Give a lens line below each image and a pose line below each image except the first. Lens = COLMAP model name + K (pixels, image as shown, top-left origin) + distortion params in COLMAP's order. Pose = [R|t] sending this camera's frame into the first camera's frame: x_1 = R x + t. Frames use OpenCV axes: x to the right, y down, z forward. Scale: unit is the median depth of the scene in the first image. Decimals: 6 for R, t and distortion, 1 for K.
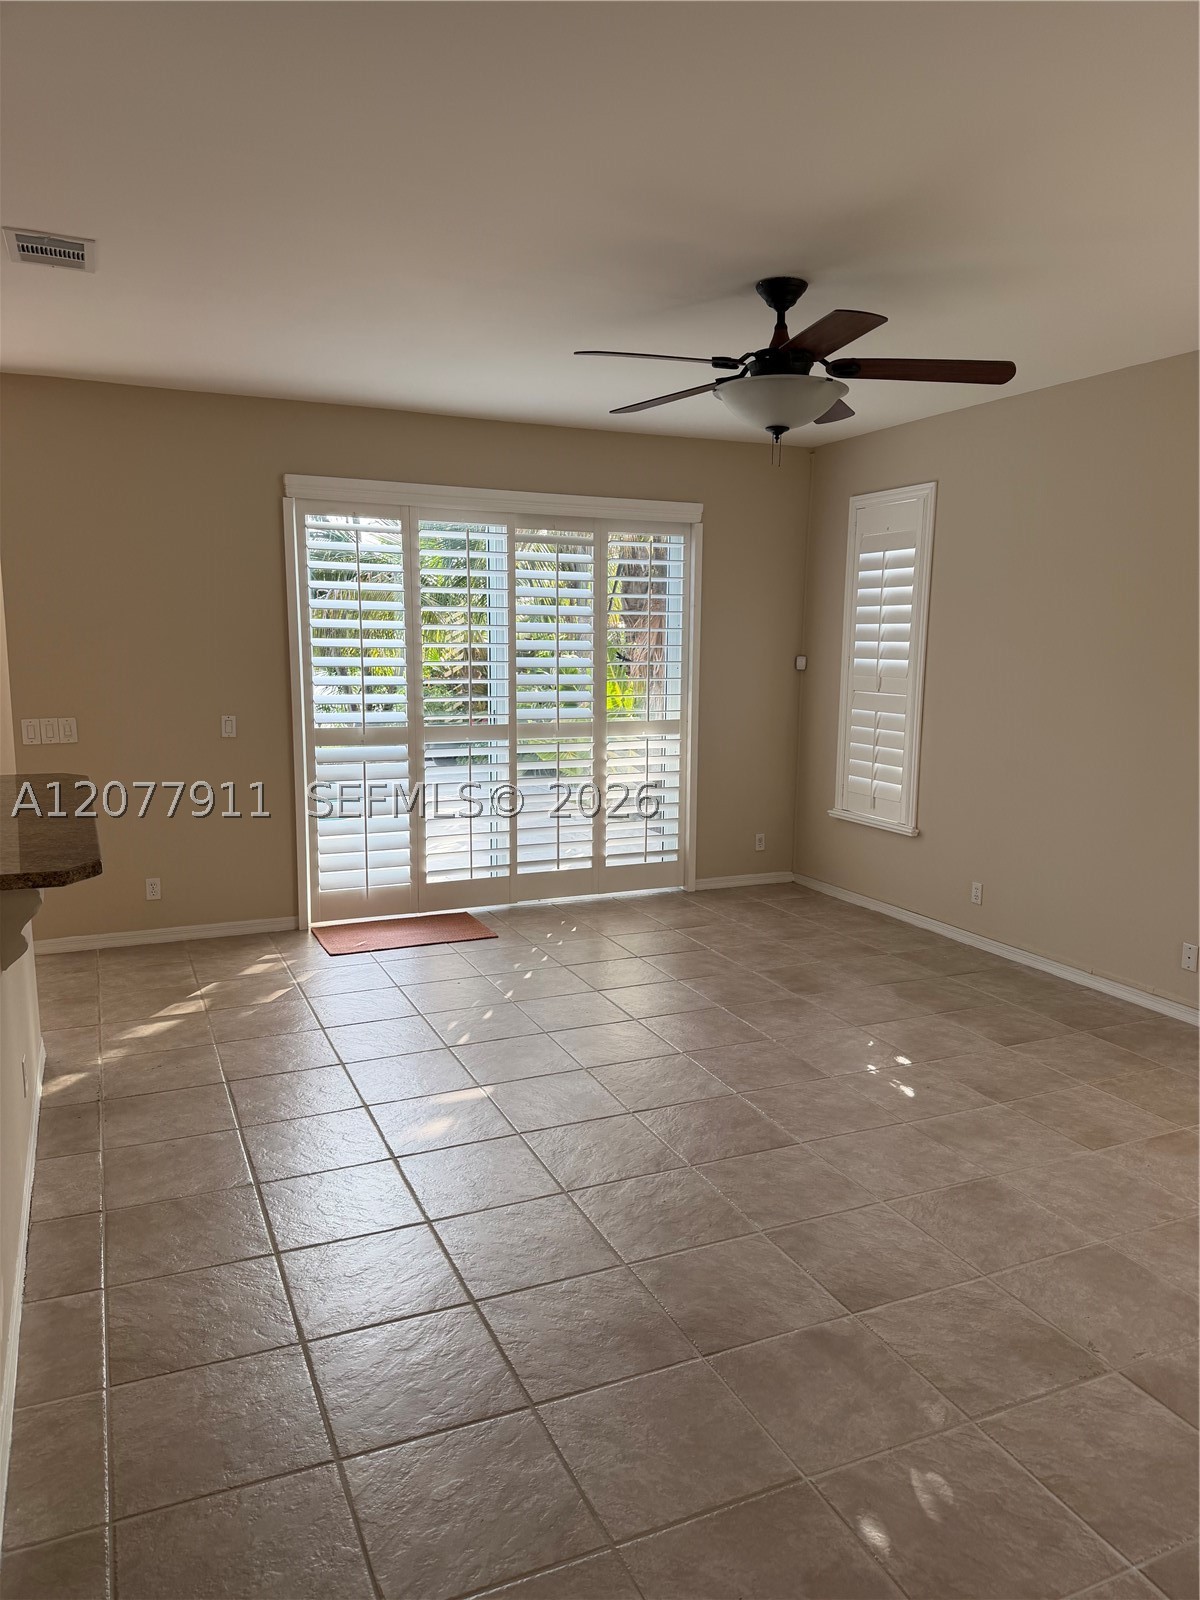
lens RADIAL K [[1129.9, 0, 600.0], [0, 1129.9, 800.0], [0, 0, 1]] dist [0.095101, -0.000510]
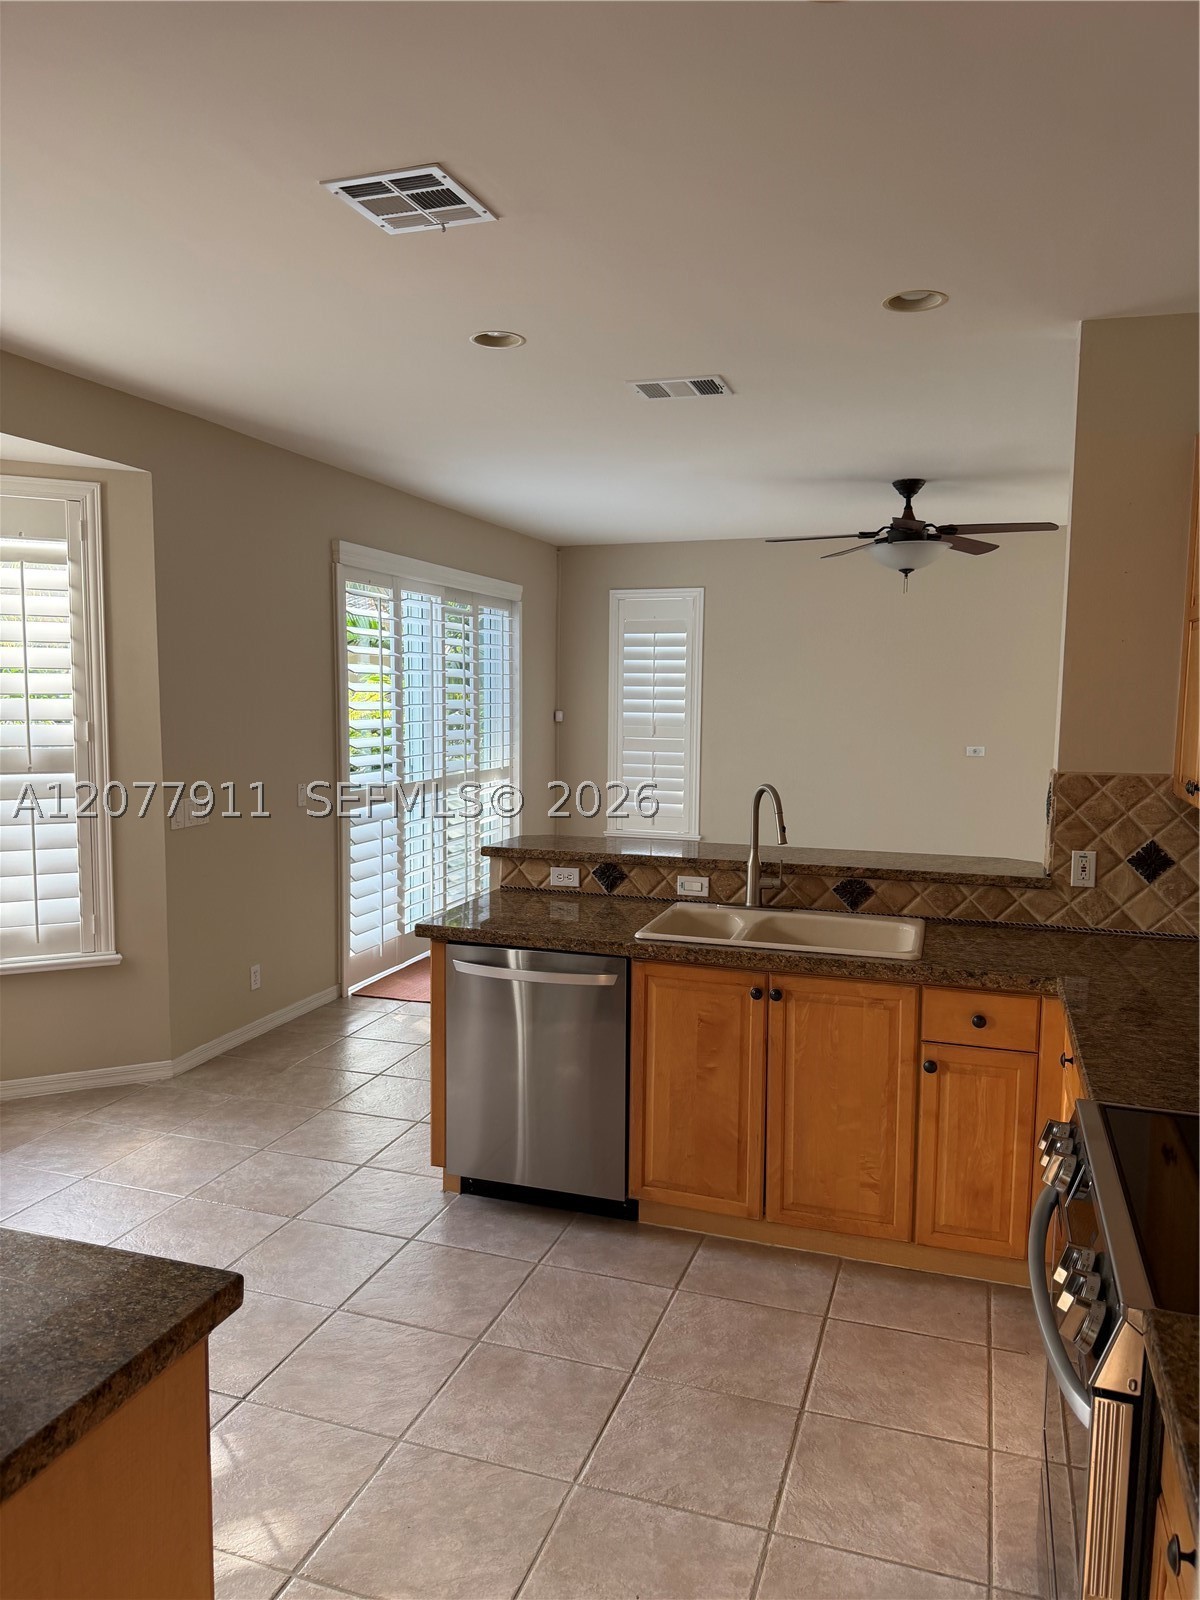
lens RADIAL K [[1129.9, 0, 600.0], [0, 1129.9, 800.0], [0, 0, 1]] dist [0.095101, -0.000510]
pose [[0.676621, -0.074573, 0.732546, -0.822452], [0.103331, 0.994630, 0.005810, -0.038464], [-0.729045, 0.071763, 0.680693, 0.160293]]
